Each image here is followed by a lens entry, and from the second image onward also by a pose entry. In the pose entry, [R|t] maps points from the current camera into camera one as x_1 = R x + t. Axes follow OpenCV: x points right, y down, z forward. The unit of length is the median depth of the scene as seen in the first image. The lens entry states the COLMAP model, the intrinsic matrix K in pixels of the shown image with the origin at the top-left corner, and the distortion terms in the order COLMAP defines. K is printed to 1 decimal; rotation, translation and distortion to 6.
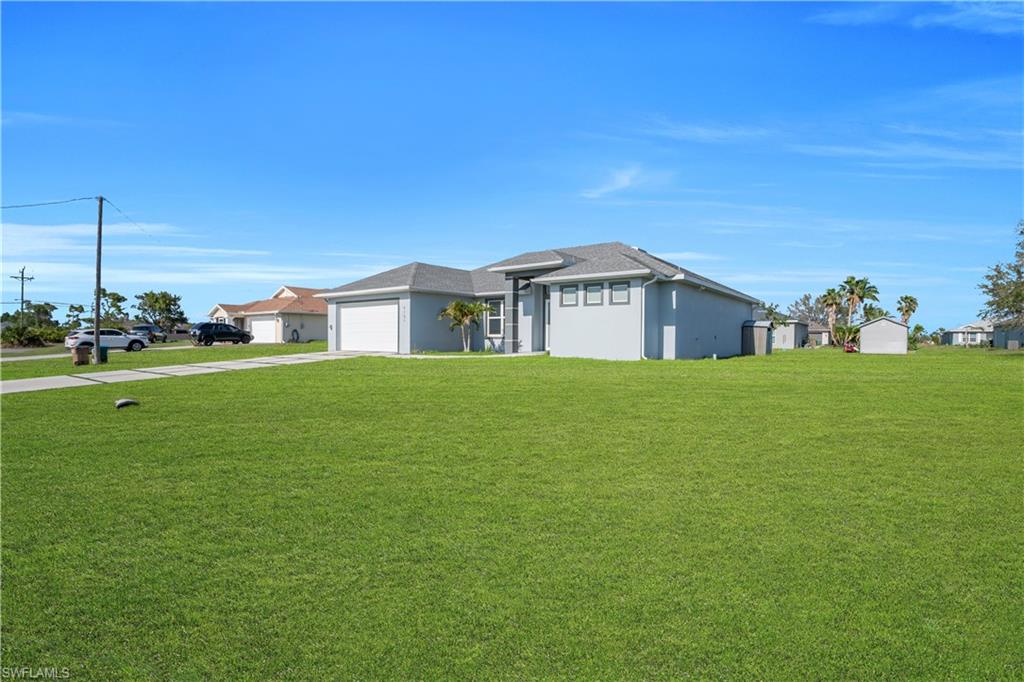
lens RADIAL K [[486.5, 0, 516.7], [0, 486.5, 343.9], [0, 0, 1]] dist [-0.017040, 0.004061]
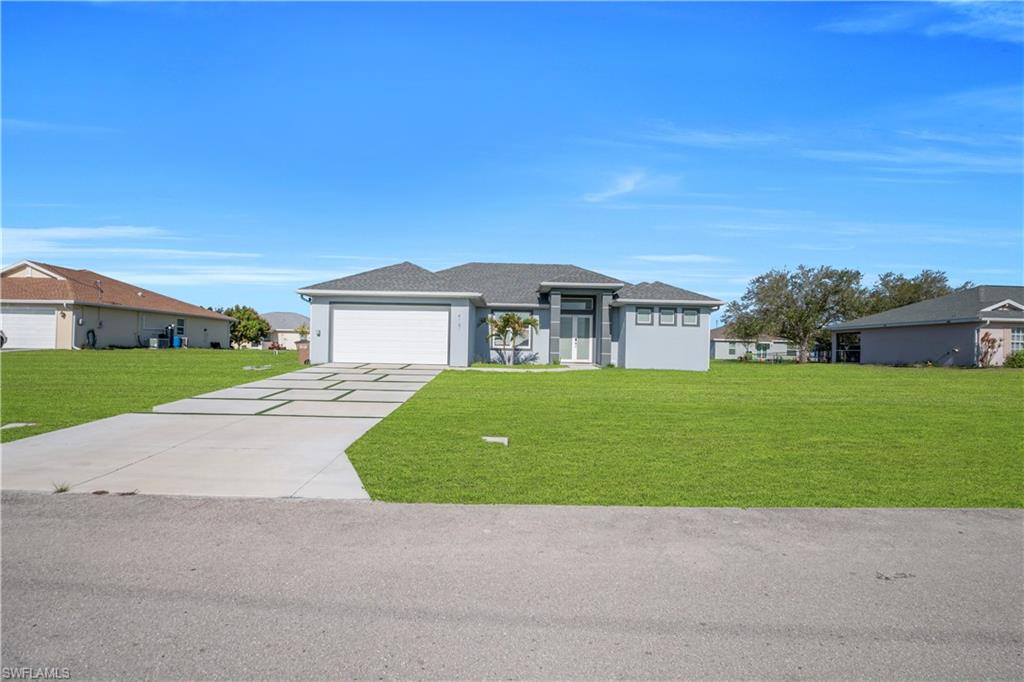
lens RADIAL K [[486.5, 0, 502.1], [0, 486.5, 349.0], [0, 0, 1]] dist [-0.017040, 0.004061]
pose [[0.802280, 0.014080, 0.596782, -0.694267], [-0.010586, 0.999900, -0.009360, -0.004024], [-0.596854, 0.001192, 0.802349, 0.213092]]
